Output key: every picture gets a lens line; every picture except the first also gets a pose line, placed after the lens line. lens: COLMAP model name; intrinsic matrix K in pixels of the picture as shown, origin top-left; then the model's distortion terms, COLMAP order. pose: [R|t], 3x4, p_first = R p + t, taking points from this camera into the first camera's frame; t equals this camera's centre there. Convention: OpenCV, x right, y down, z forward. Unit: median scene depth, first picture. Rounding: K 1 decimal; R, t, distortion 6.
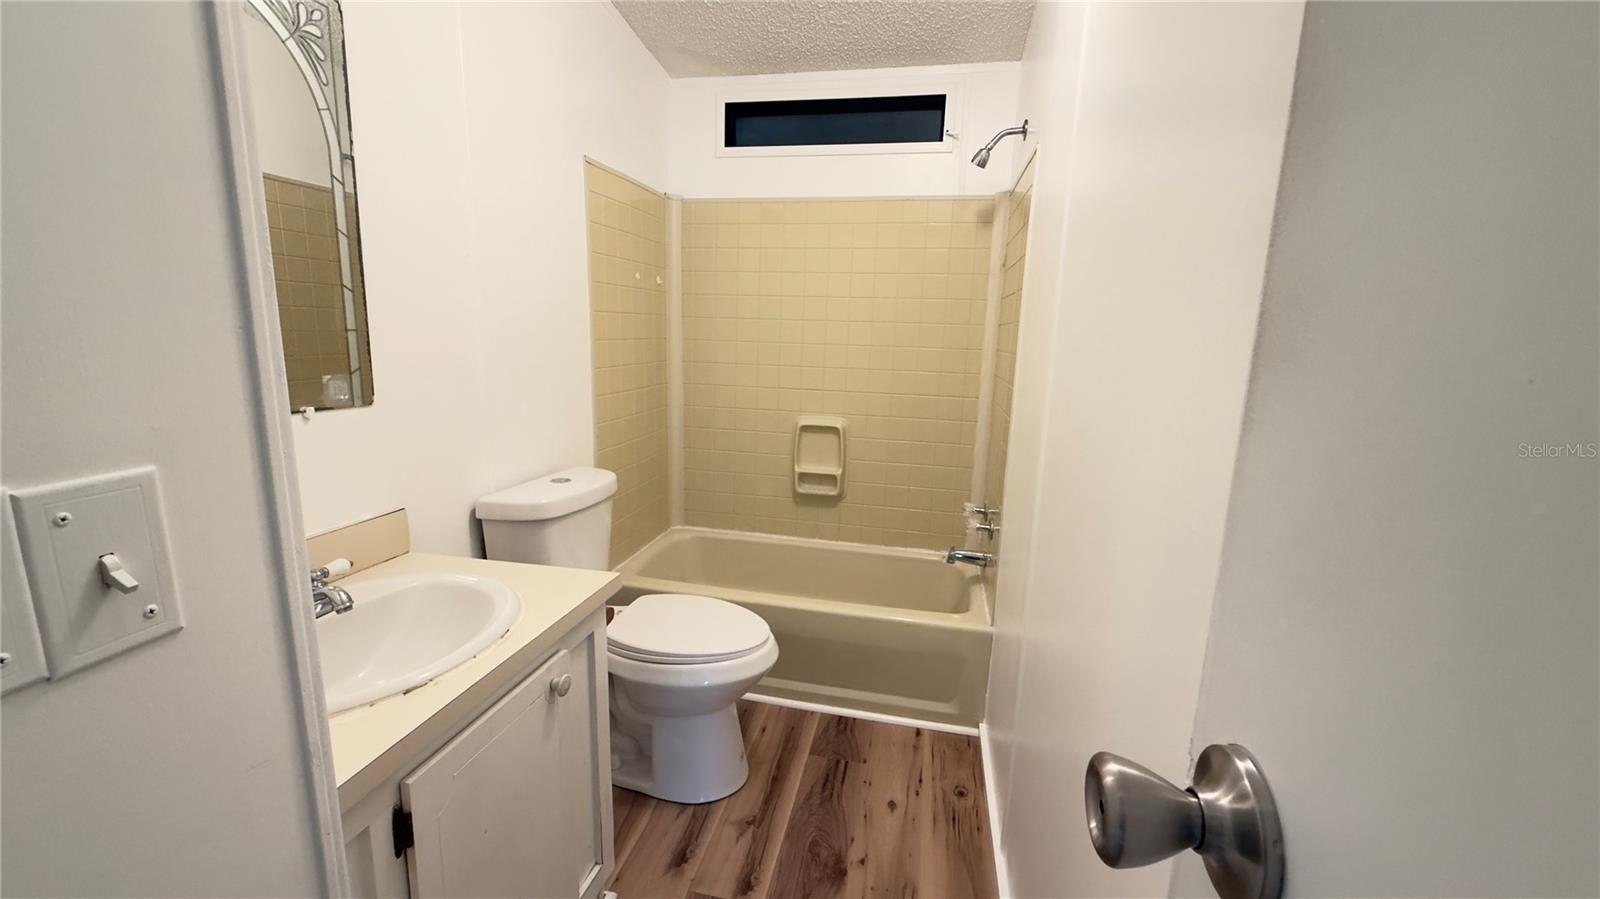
lens RADIAL K [[635.2, 0, 792.6], [0, 635.2, 449.5], [0, 0, 1]] dist [-0.000741, 0.000286]
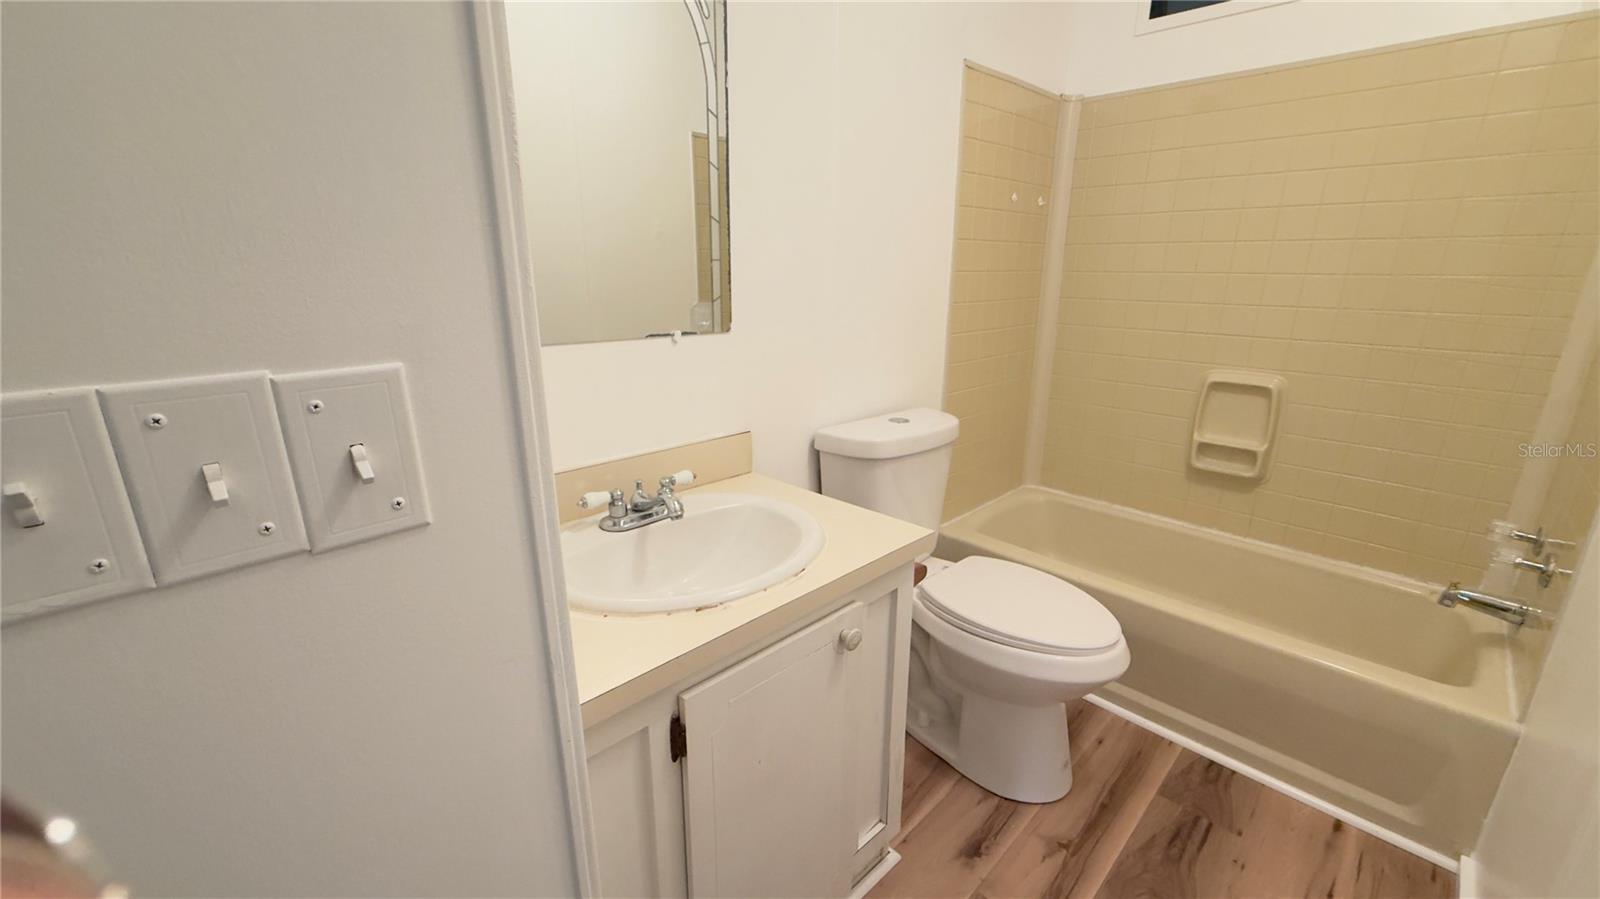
lens RADIAL K [[635.2, 0, 793.9], [0, 635.2, 448.2], [0, 0, 1]] dist [-0.000741, 0.000286]
pose [[0.836140, 0.126049, -0.533836, 0.016115], [-0.080740, 0.990920, 0.107513, 0.000116], [0.542541, -0.046794, 0.838725, 0.103113]]
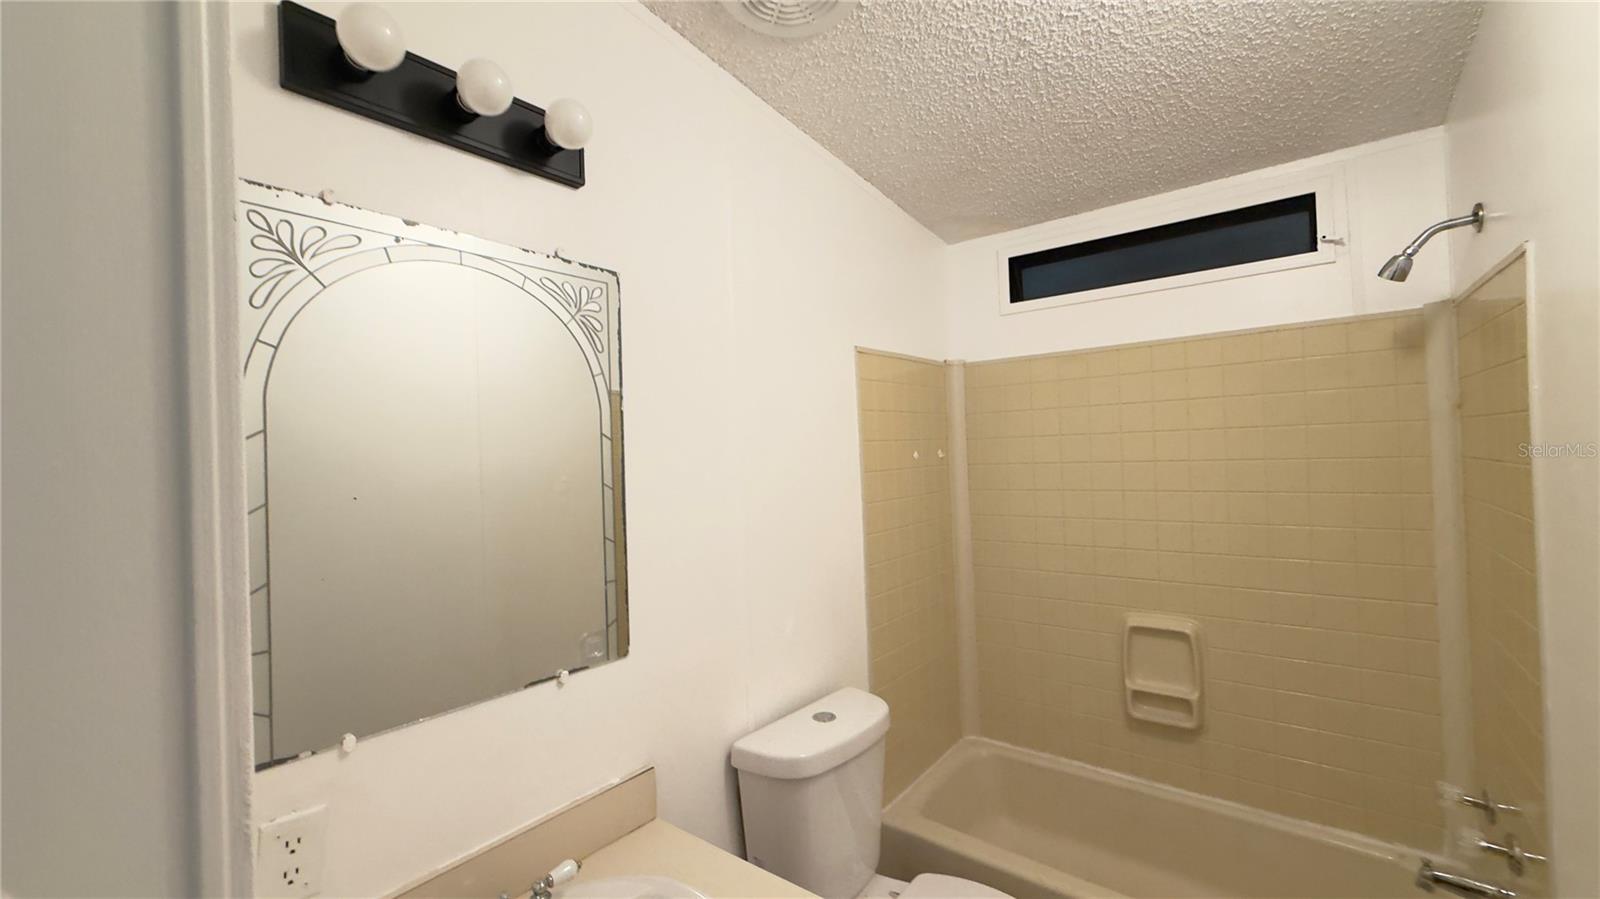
lens RADIAL K [[635.2, 0, 793.9], [0, 635.2, 448.9], [0, 0, 1]] dist [-0.000741, 0.000286]
pose [[0.895631, -0.065363, -0.439969, 0.001162], [-0.018743, 0.982719, -0.184151, -0.137598], [0.444403, 0.173178, 0.878929, 0.147752]]
